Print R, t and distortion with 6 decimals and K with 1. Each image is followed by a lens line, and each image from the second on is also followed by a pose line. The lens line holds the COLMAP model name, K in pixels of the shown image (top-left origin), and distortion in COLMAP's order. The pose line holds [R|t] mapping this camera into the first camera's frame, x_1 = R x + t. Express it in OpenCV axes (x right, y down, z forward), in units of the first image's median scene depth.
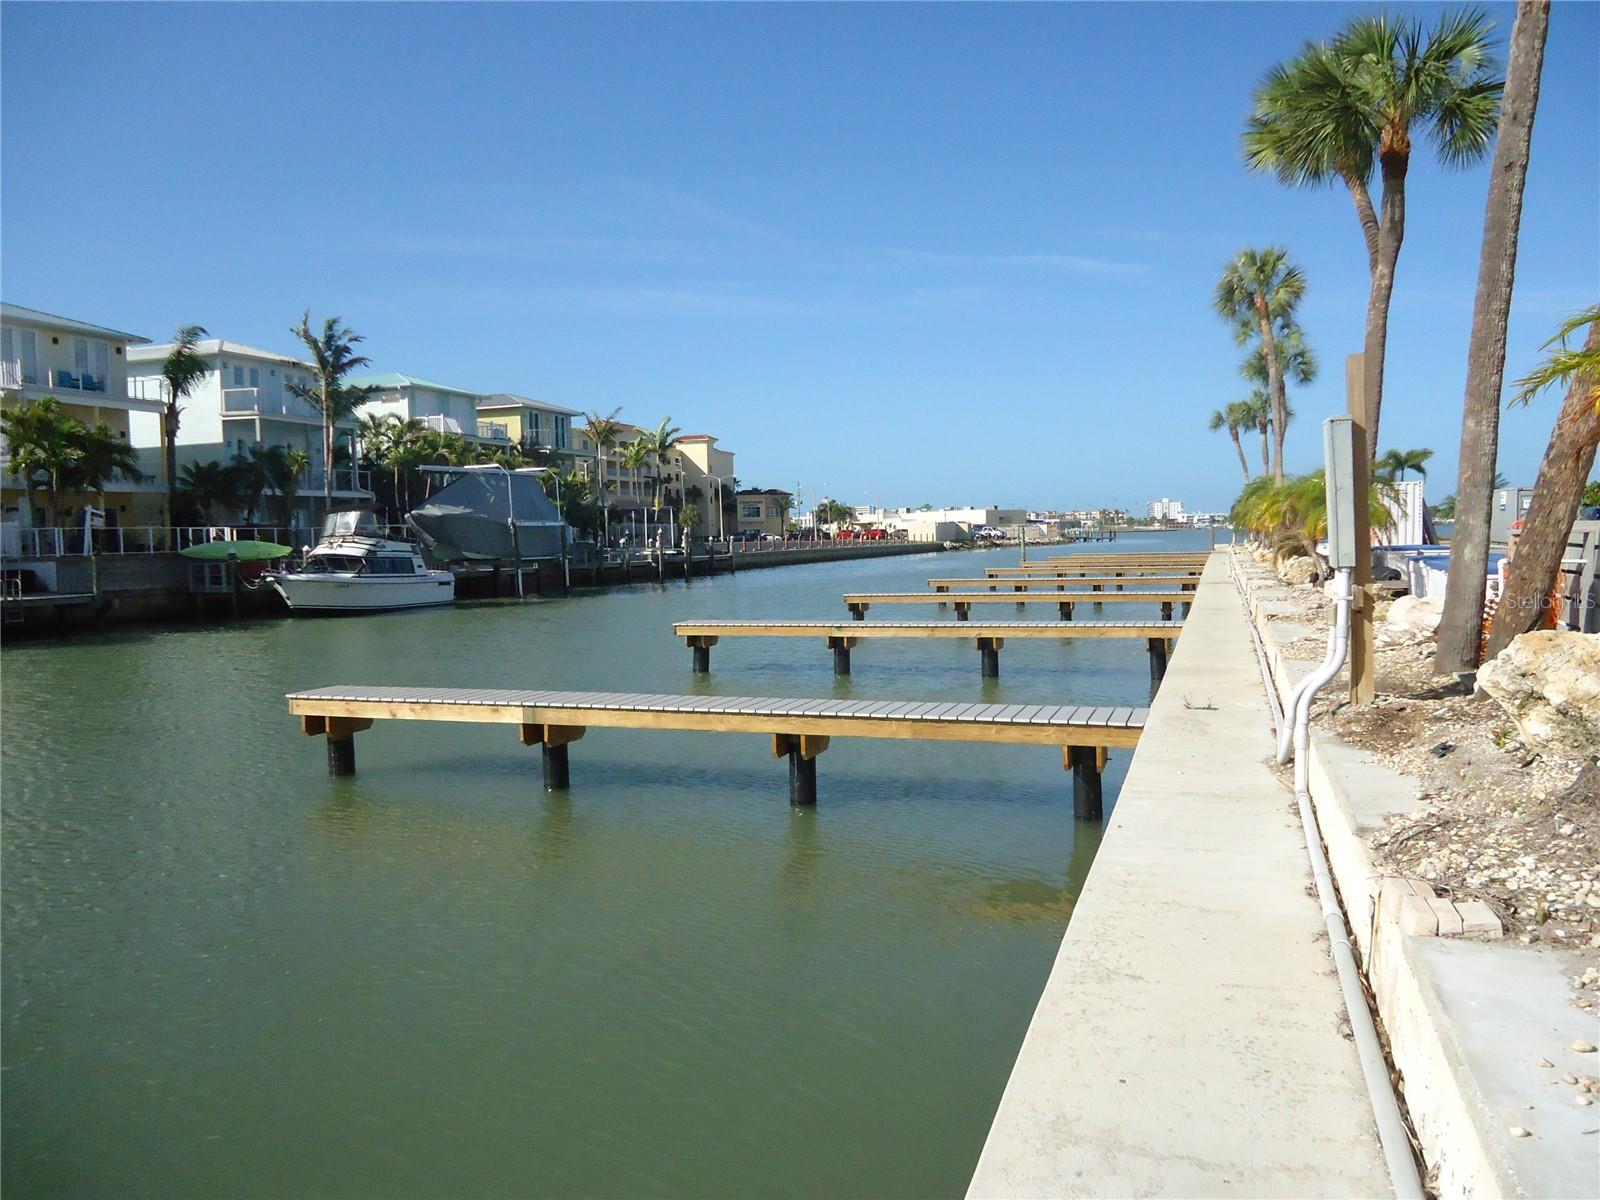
lens RADIAL K [[1161.3, 0, 804.4], [0, 1161.3, 601.2], [0, 0, 1]] dist [-0.003081, 0.000527]
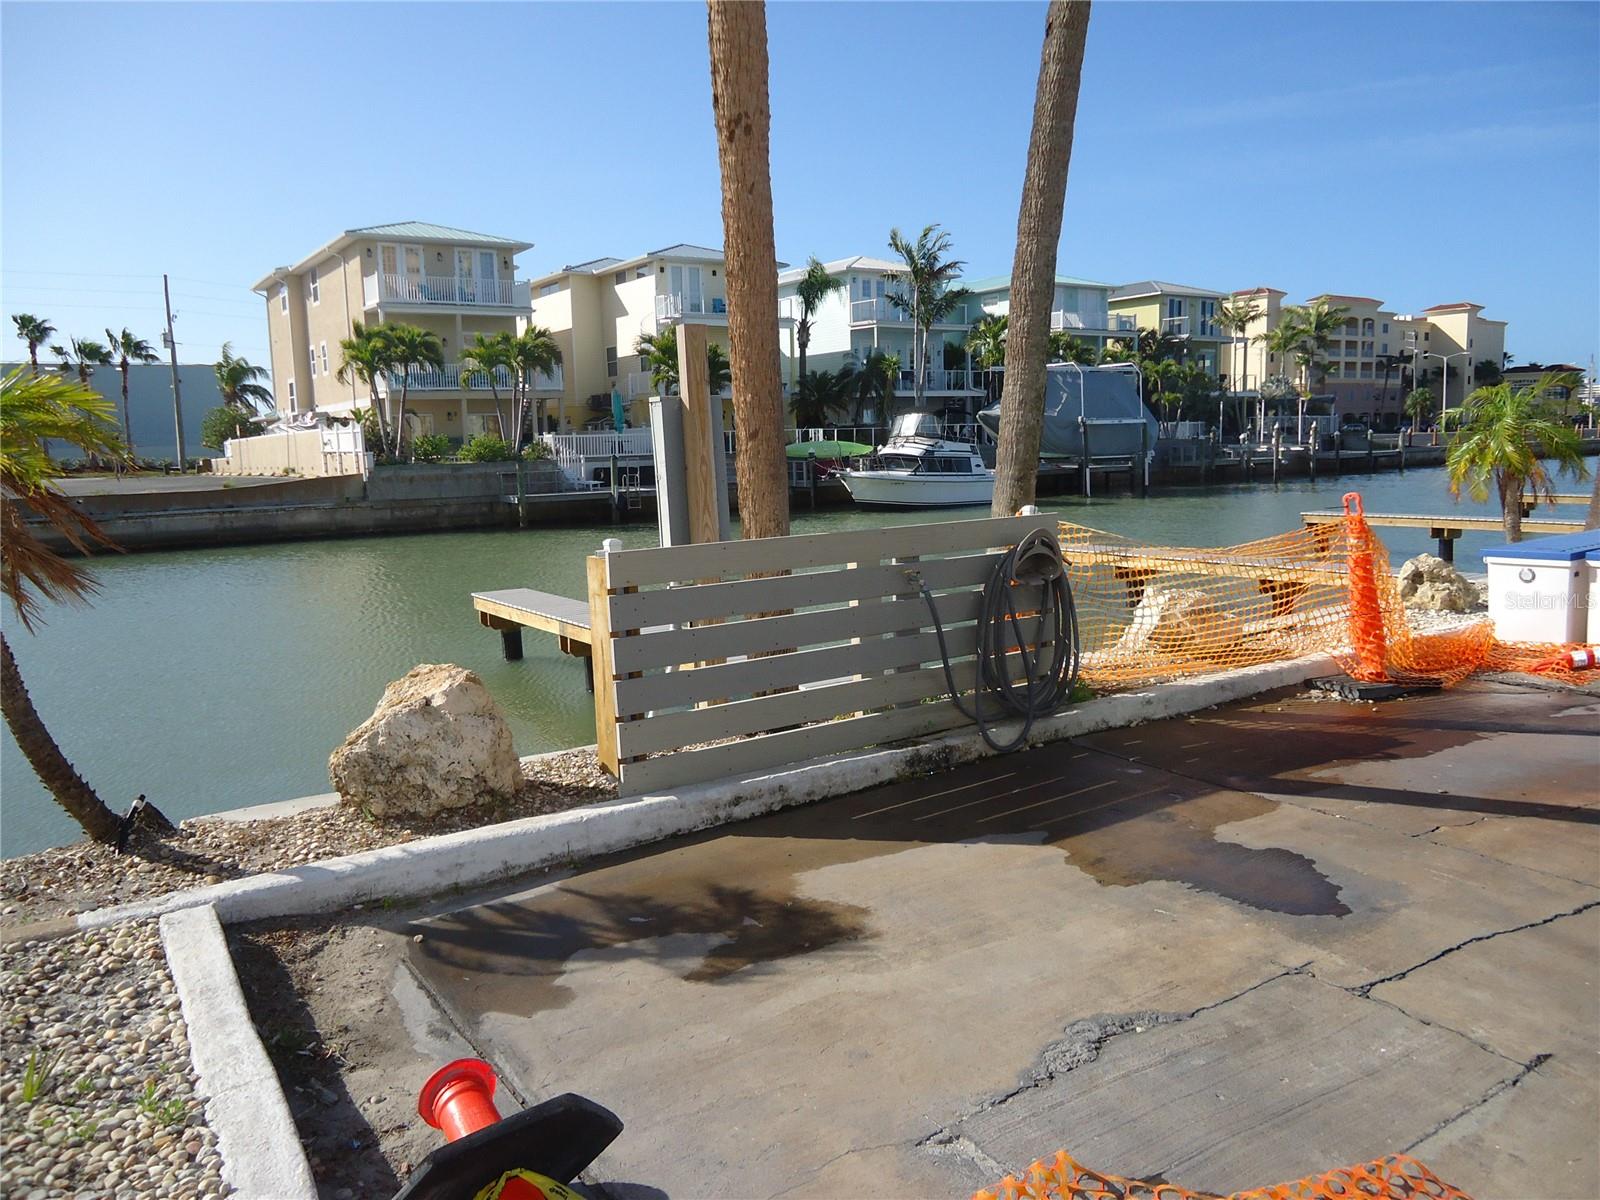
lens RADIAL K [[1161.3, 0, 795.7], [0, 1161.3, 592.9], [0, 0, 1]] dist [-0.003081, 0.000527]
pose [[0.806293, 0.078692, -0.586258, 0.139633], [-0.025289, 0.994791, 0.098748, -0.012992], [0.590975, -0.064794, 0.804084, 0.048822]]
